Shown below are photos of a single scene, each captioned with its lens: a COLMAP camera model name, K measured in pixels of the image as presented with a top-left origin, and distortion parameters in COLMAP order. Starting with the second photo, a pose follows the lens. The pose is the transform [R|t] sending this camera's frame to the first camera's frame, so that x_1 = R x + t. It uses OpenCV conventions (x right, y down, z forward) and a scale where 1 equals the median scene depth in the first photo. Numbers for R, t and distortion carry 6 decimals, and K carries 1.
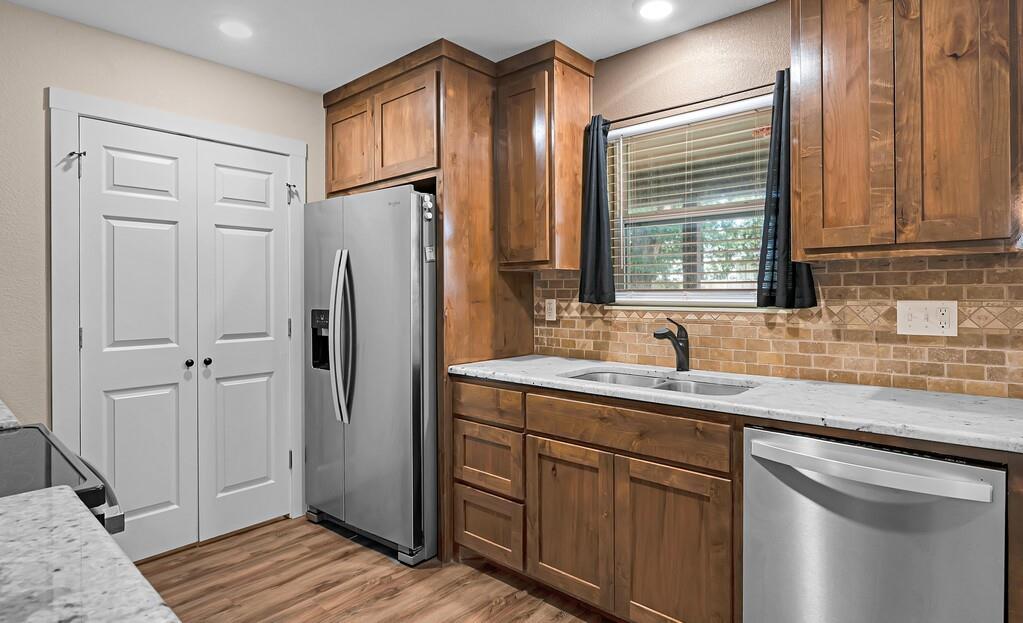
lens RADIAL K [[524.8, 0, 527.5], [0, 524.8, 292.6], [0, 0, 1]] dist [-0.009645, 0.002200]
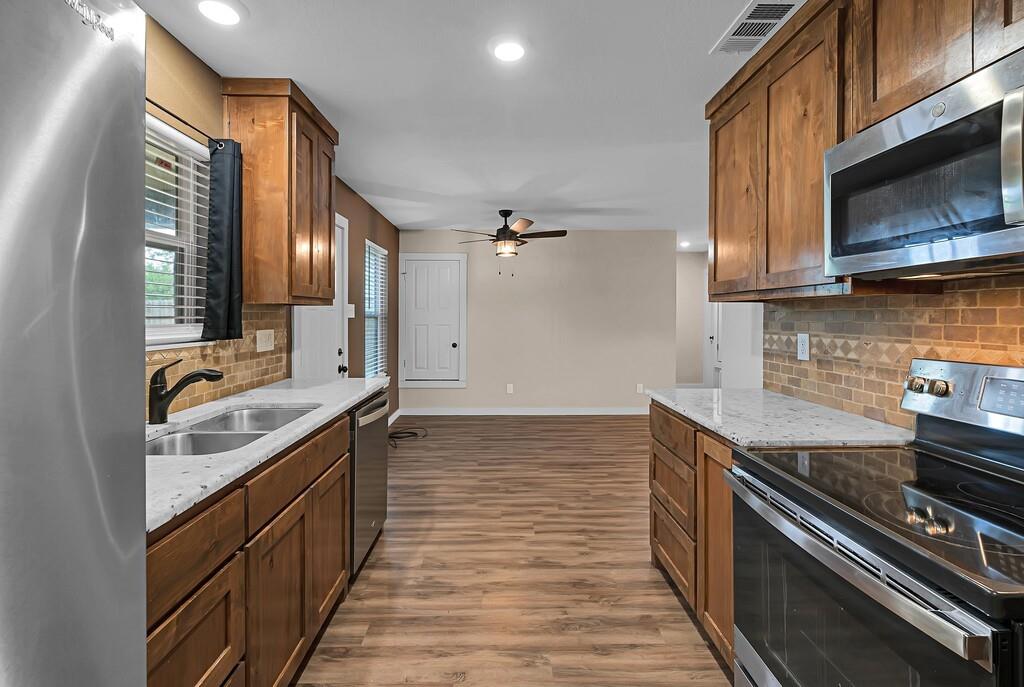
lens RADIAL K [[447.8, 0, 498.1], [0, 447.8, 315.1], [0, 0, 1]] dist [-0.002643, -0.000597]
pose [[-0.651530, 0.004428, 0.758610, -0.552217], [0.003647, 0.999990, -0.002705, -0.017243], [-0.758614, 0.001004, -0.651540, 0.973277]]
